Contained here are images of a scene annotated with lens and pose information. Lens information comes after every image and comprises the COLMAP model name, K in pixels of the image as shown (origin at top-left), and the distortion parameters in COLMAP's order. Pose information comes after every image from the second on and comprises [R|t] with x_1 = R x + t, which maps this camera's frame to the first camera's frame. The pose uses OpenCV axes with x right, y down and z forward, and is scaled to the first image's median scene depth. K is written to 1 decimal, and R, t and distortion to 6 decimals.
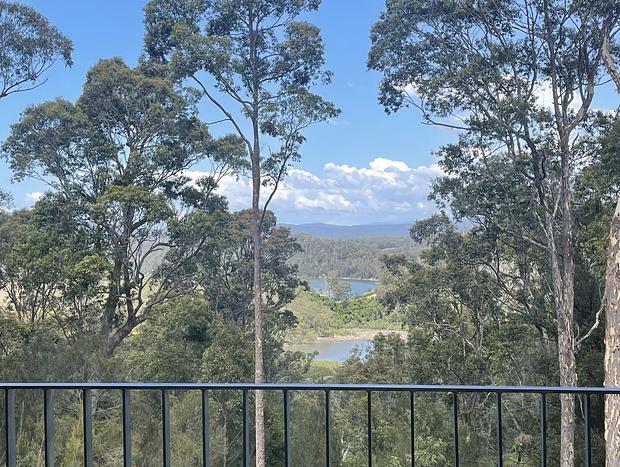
lens RADIAL K [[889.0, 0, 310.0], [0, 889.0, 233.5], [0, 0, 1]] dist [0.008869, 0.019075]
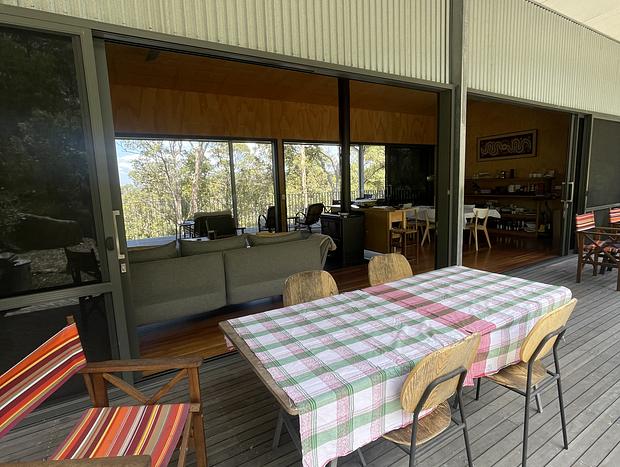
lens RADIAL K [[331.4, 0, 310.0], [0, 331.4, 233.5], [0, 0, 1]] dist [0.001933, -0.000005]
pose [[0.784648, -0.113596, 0.609446, -0.077197], [0.030226, 0.988910, 0.145410, 0.000393], [-0.619205, -0.095674, 0.779379, -0.221332]]
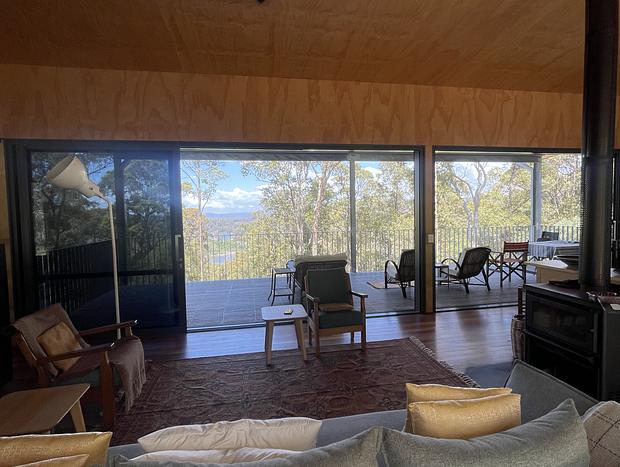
lens RADIAL K [[331.4, 0, 310.0], [0, 331.4, 233.5], [0, 0, 1]] dist [0.001933, -0.000005]
pose [[0.952248, -0.030958, 0.303753, -0.052428], [0.014289, 0.998275, 0.056948, -0.001598], [-0.304992, -0.049888, 0.951047, -0.170897]]
